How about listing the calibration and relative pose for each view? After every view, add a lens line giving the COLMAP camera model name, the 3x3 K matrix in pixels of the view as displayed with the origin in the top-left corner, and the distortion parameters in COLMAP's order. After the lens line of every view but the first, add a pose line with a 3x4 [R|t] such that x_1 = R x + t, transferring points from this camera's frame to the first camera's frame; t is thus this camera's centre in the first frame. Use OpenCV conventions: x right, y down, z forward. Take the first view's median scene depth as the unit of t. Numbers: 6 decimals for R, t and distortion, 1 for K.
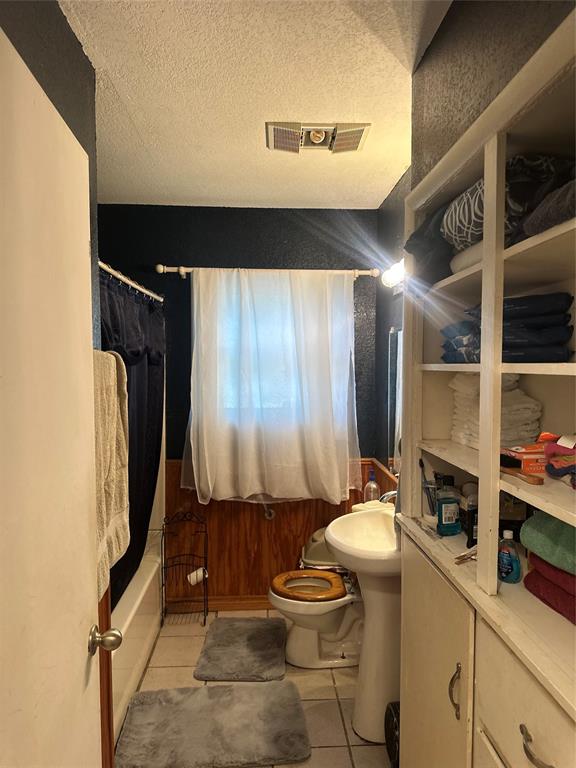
lens RADIAL K [[537.3, 0, 282.9], [0, 537.3, 383.1], [0, 0, 1]] dist [0.075118, -0.092650]
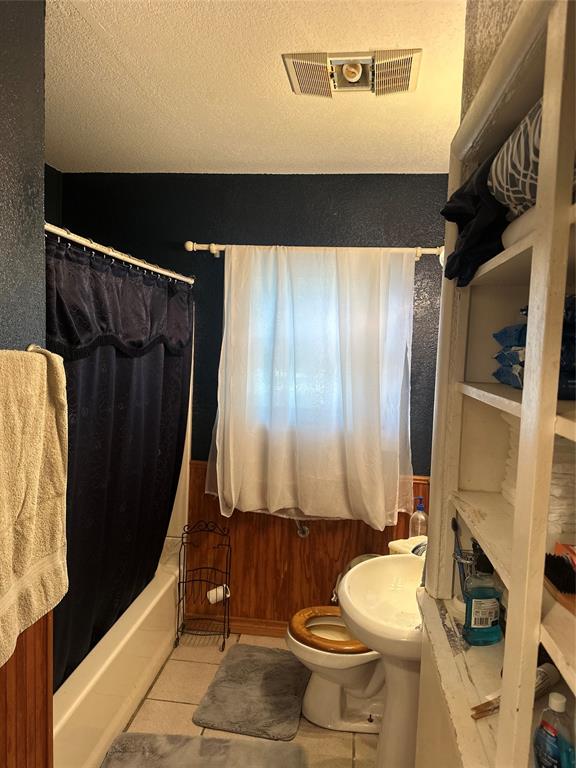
lens RADIAL K [[537.3, 0, 282.6], [0, 537.3, 378.7], [0, 0, 1]] dist [0.075118, -0.092650]
pose [[0.984616, 0.046018, -0.168562, 0.105499], [-0.041360, 0.998662, 0.031042, -0.037473], [0.169765, -0.023593, 0.985202, 0.195753]]
